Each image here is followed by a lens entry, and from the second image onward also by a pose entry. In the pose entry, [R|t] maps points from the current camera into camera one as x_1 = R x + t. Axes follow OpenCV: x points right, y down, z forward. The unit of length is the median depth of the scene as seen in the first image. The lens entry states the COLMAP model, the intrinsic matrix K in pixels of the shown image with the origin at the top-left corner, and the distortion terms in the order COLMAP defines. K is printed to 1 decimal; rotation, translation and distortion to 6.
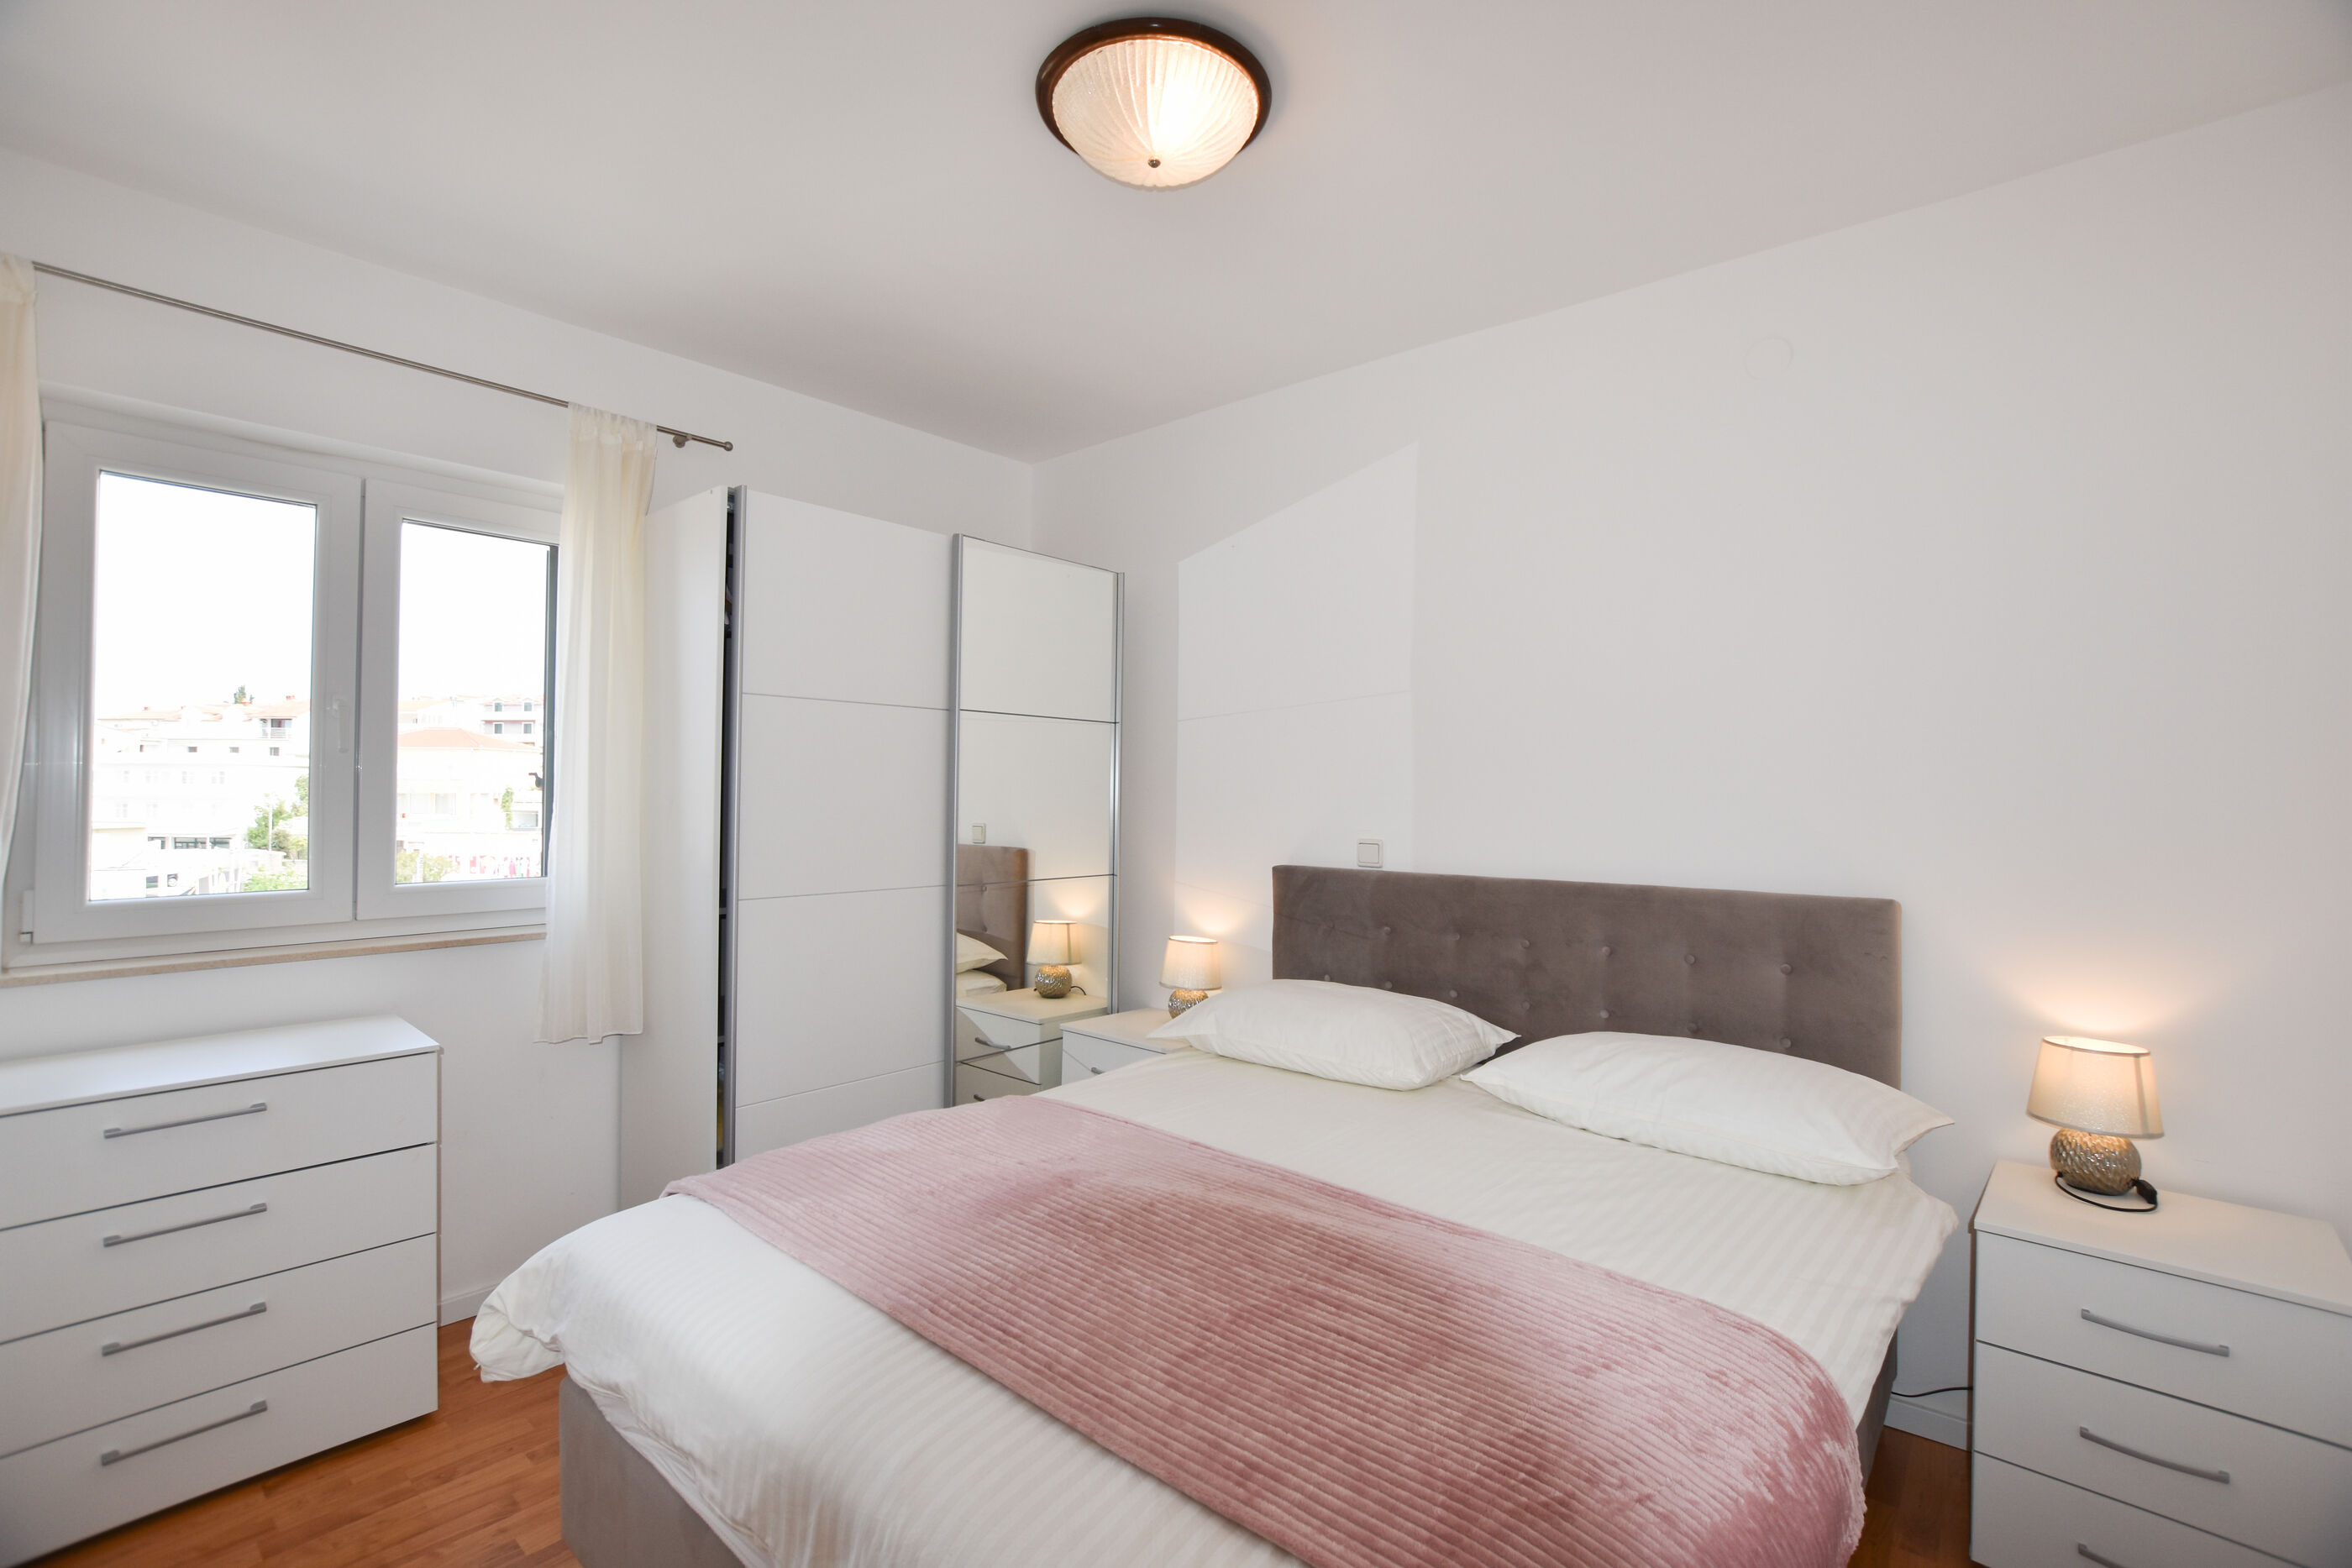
lens RADIAL K [[1049.4, 0, 1172.0], [0, 1049.4, 776.6], [0, 0, 1]] dist [-0.022702, -0.000571]
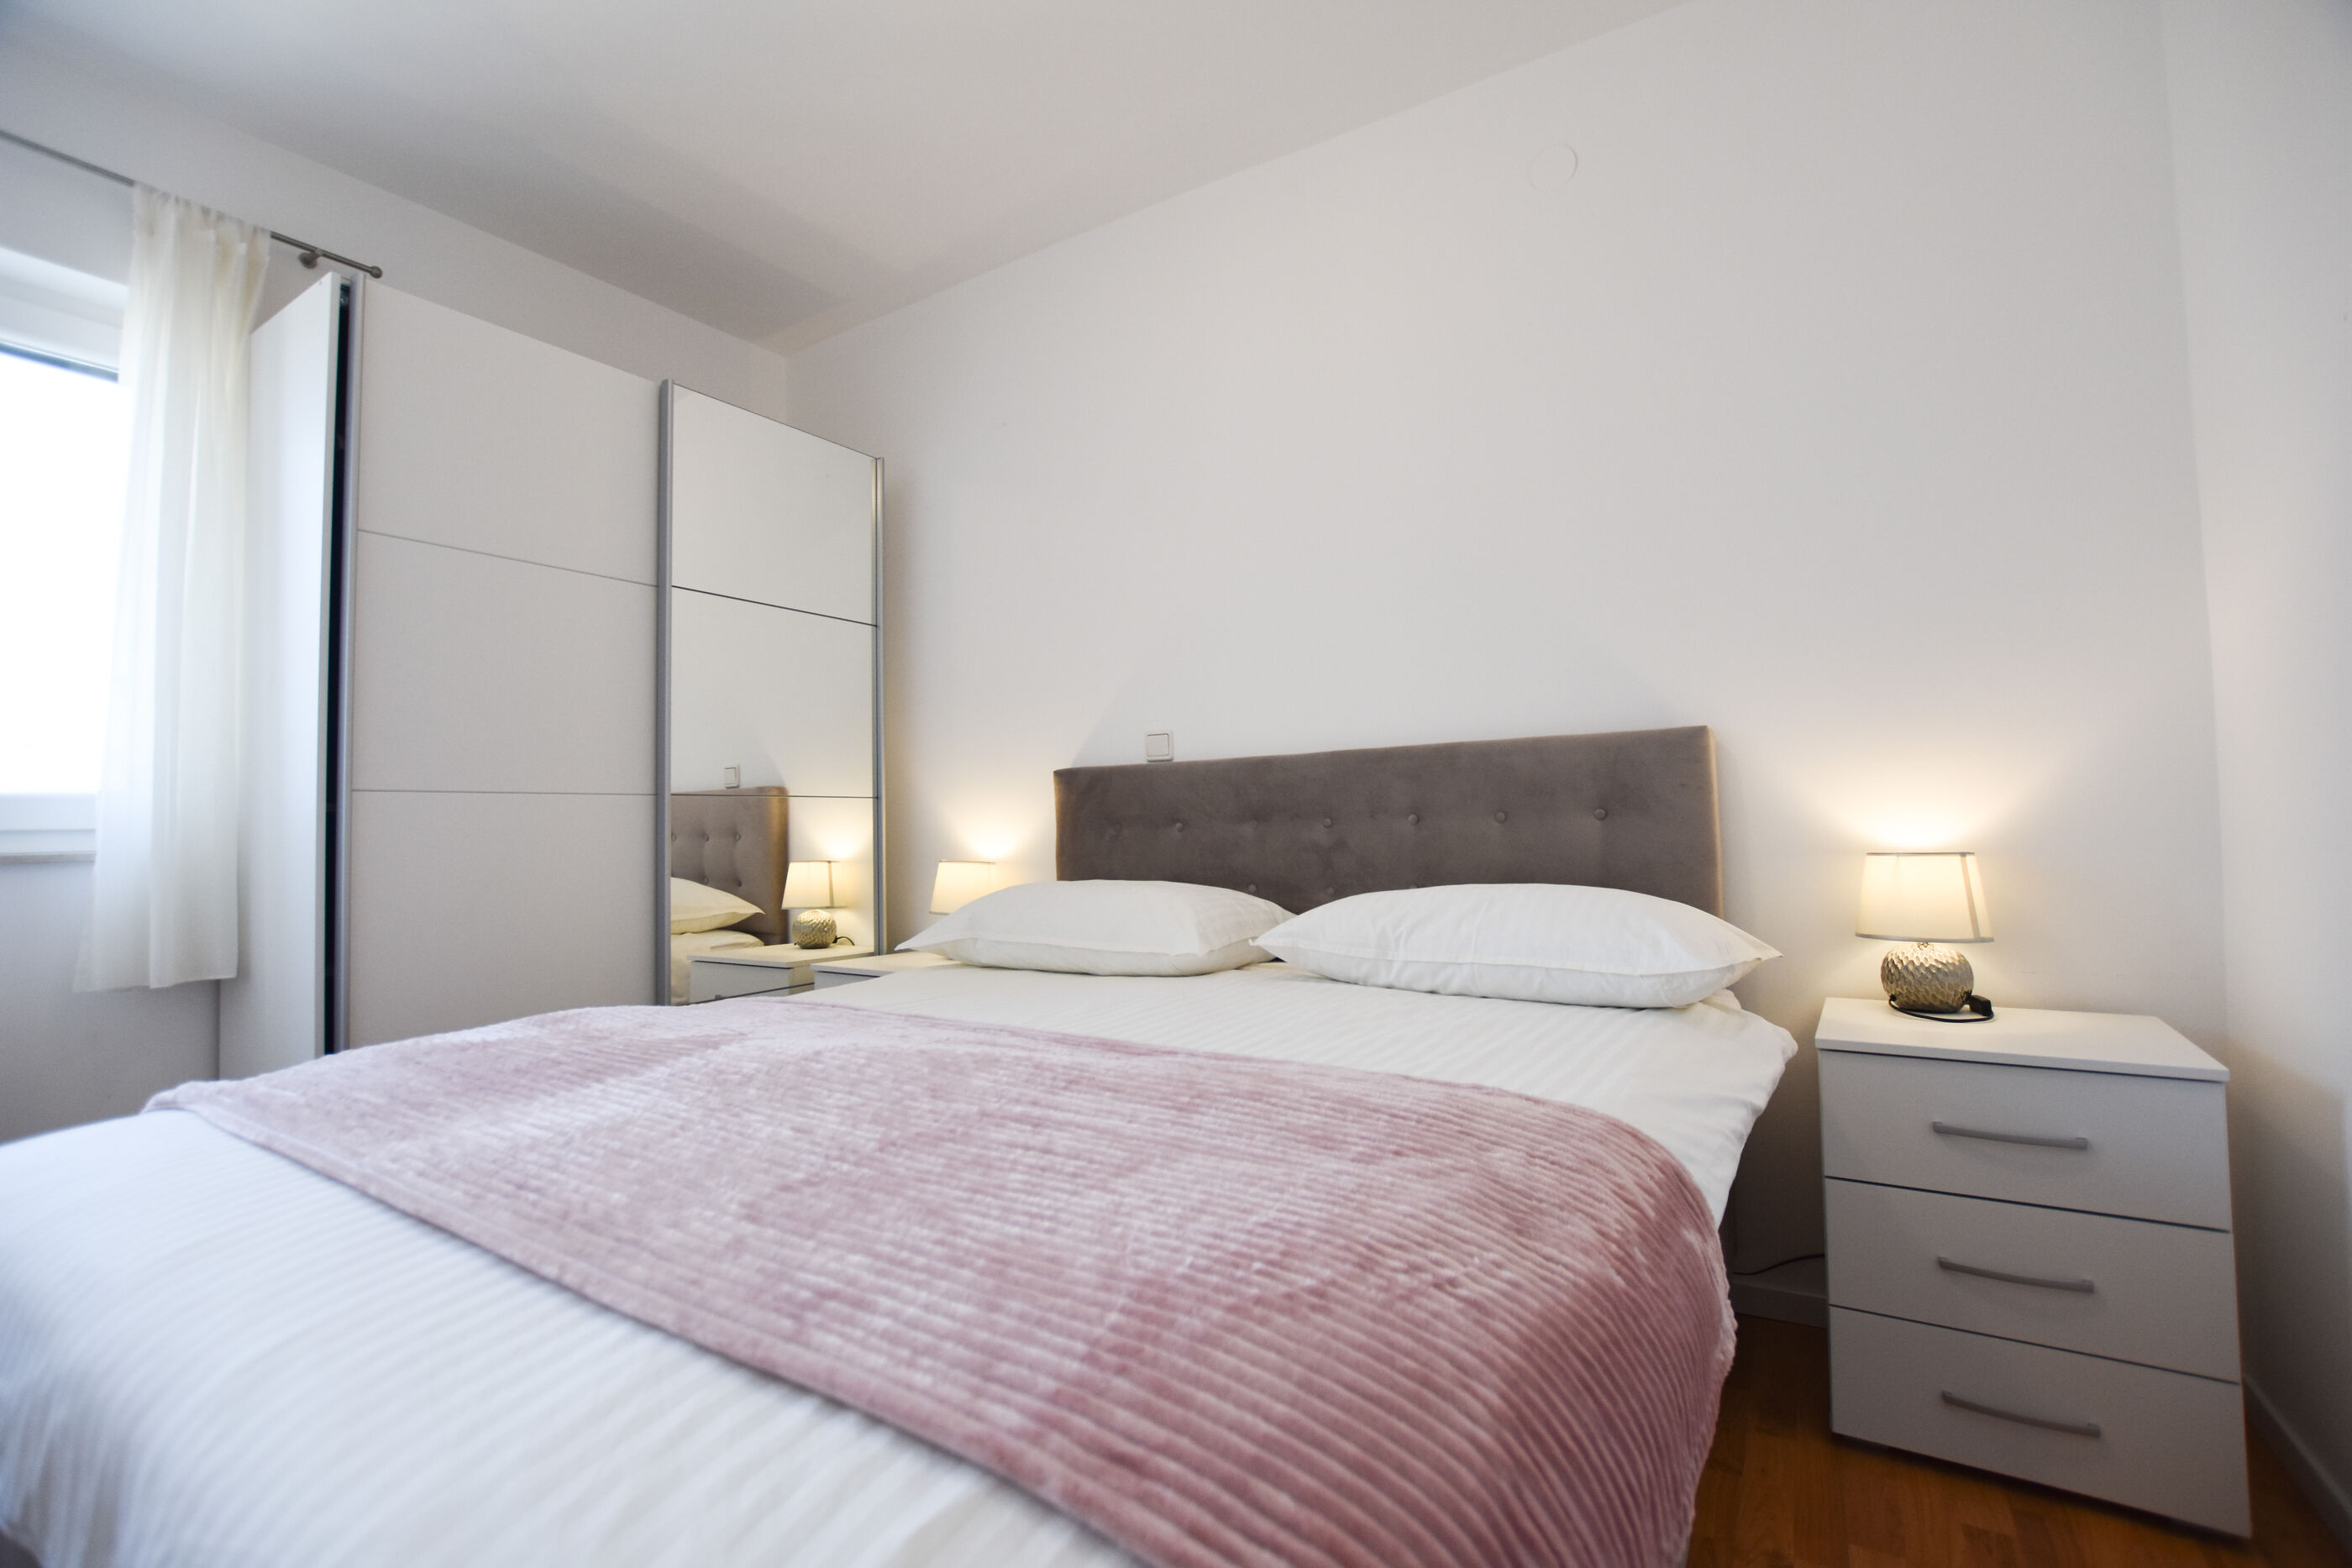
lens RADIAL K [[1049.4, 0, 1172.0], [0, 1049.4, 776.6], [0, 0, 1]] dist [-0.022702, -0.000571]
pose [[0.987965, -0.027015, 0.152301, 0.104095], [0.031583, 0.999118, -0.027655, 0.207286], [-0.151419, 0.032132, 0.987947, 0.192557]]
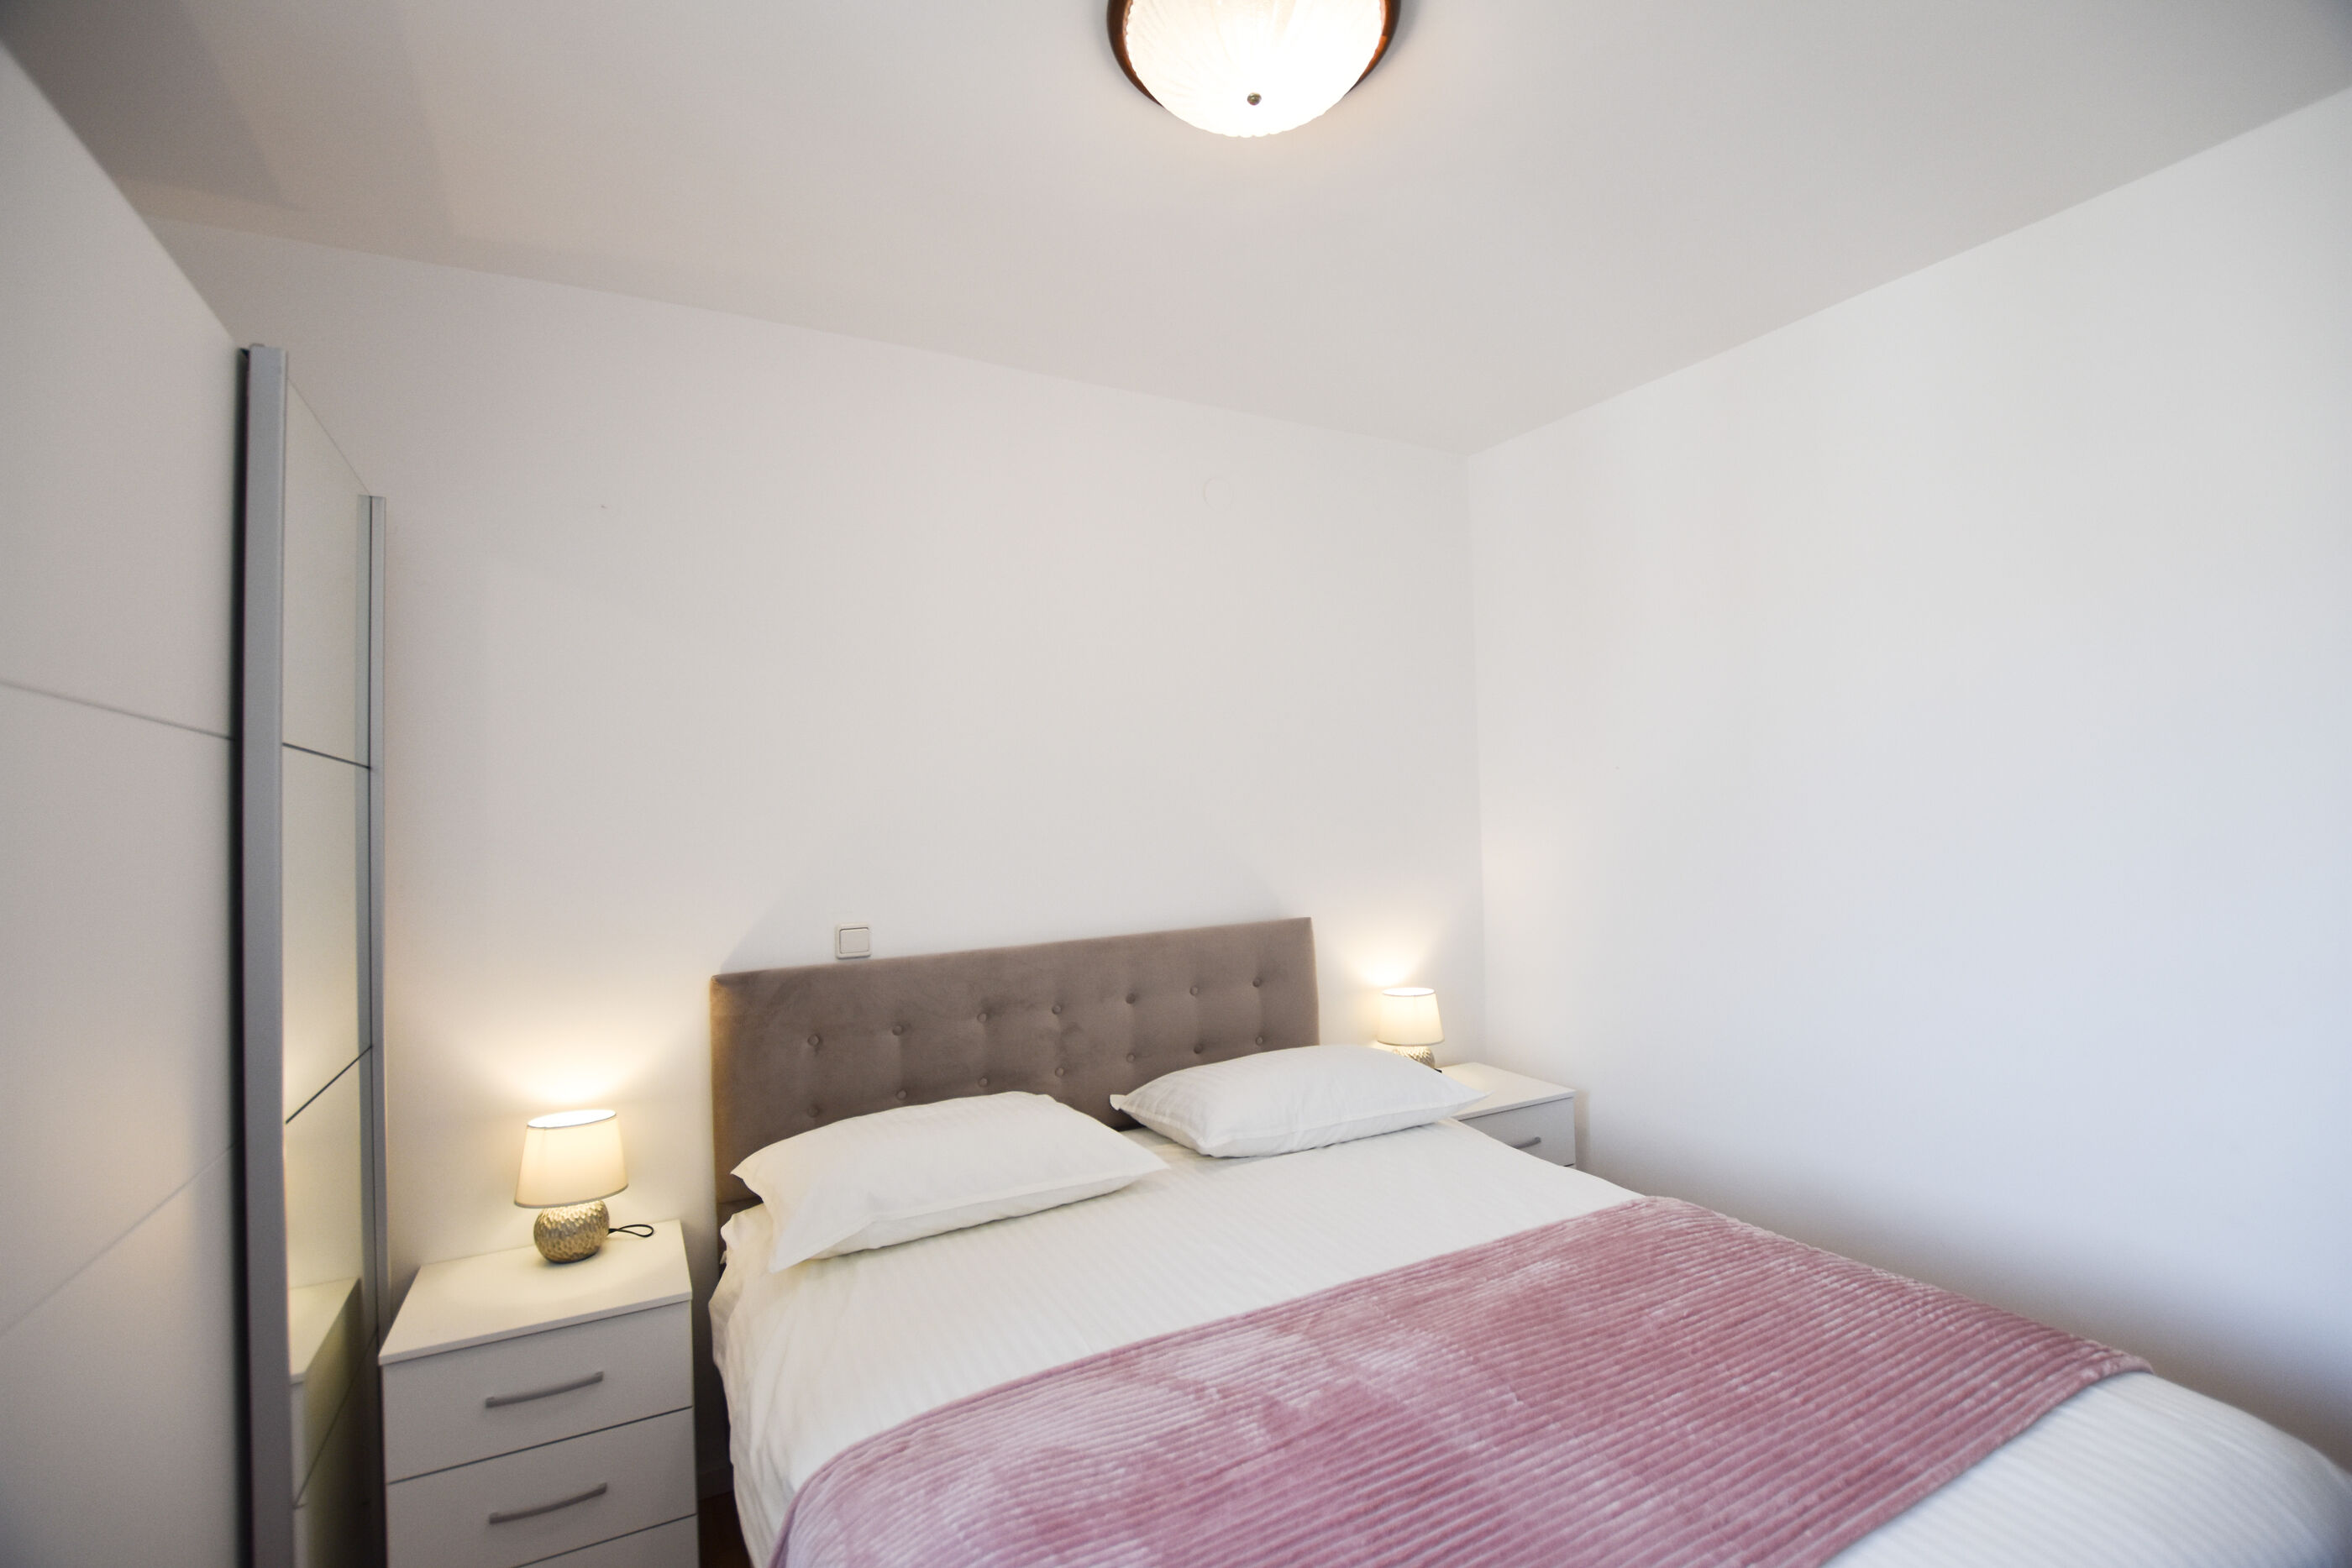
lens RADIAL K [[1113.8, 0, 1154.8], [0, 1113.8, 790.4], [0, 0, 1]] dist [-0.019565, -0.001352]
pose [[0.357876, -0.012824, 0.933681, -0.840404], [0.019387, 0.999792, 0.006301, -0.062993], [-0.933568, 0.015846, 0.358050, 0.798573]]
